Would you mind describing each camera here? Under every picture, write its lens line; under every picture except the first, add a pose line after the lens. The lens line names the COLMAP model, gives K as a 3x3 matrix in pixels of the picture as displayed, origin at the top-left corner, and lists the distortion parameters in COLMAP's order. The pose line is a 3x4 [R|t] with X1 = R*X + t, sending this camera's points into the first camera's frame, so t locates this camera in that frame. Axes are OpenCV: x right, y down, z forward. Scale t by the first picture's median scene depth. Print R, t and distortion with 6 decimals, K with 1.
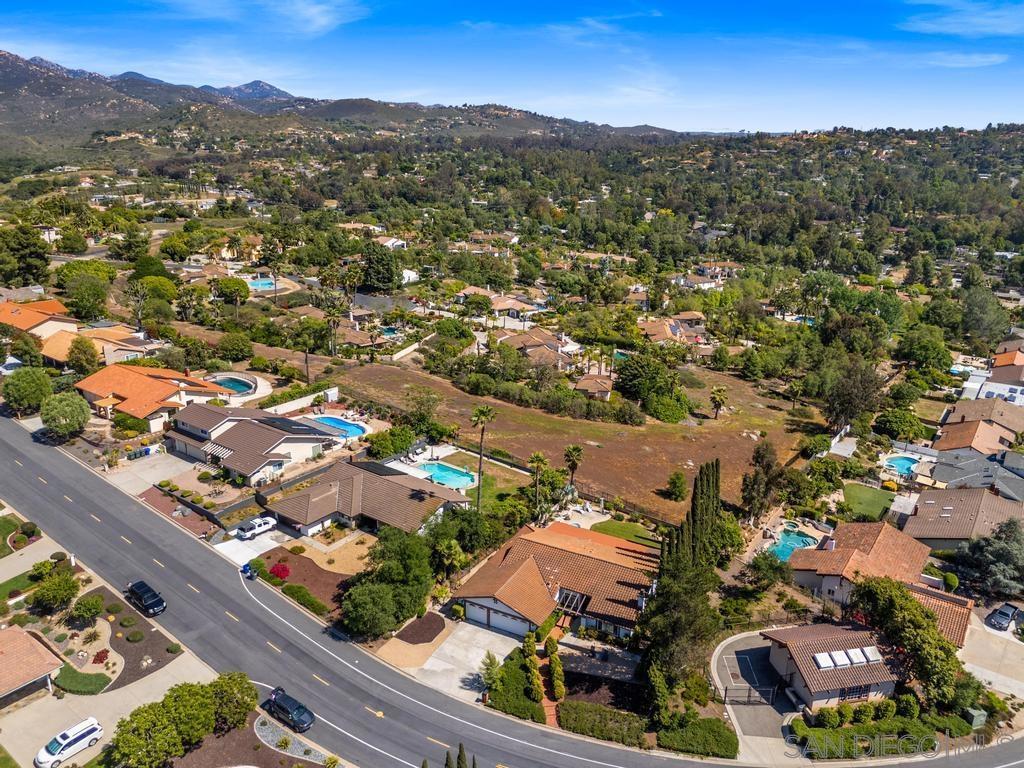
lens RADIAL K [[756.3, 0, 512.0], [0, 756.3, 384.0], [0, 0, 1]] dist [0.054316, -0.047422]
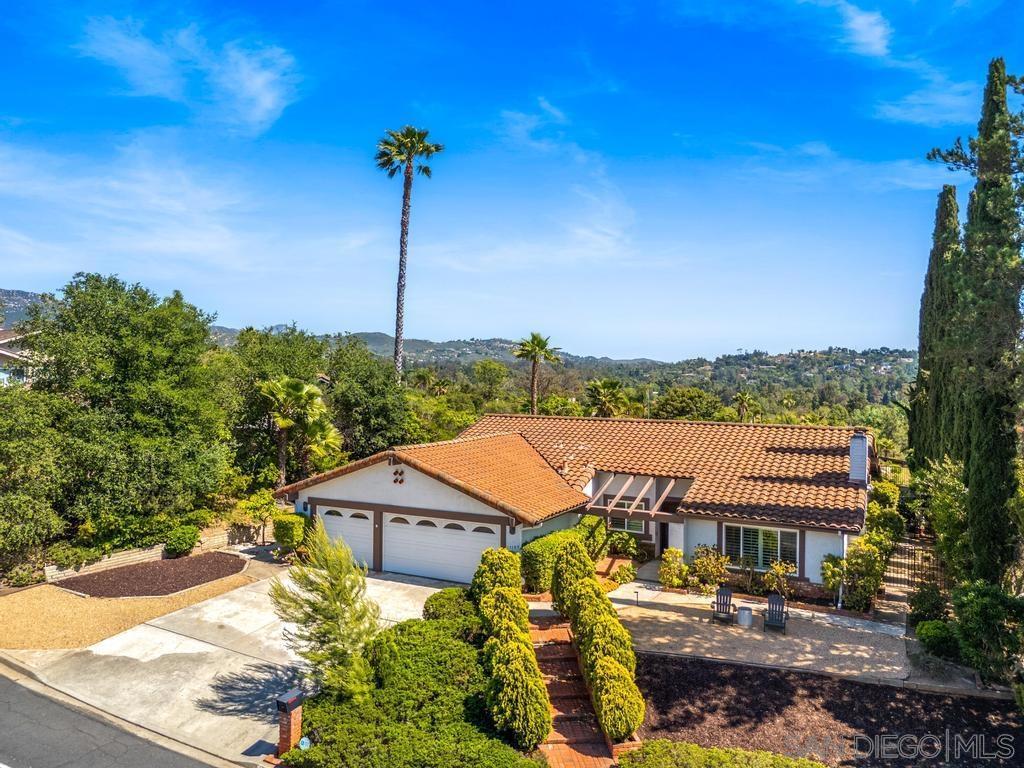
lens RADIAL K [[756.3, 0, 512.0], [0, 756.3, 384.0], [0, 0, 1]] dist [0.054316, -0.047422]
pose [[0.999976, -0.001483, -0.006766, 0.028685], [-0.000591, 0.955003, -0.296597, 0.346297], [0.006901, 0.296594, 0.954979, 0.687650]]
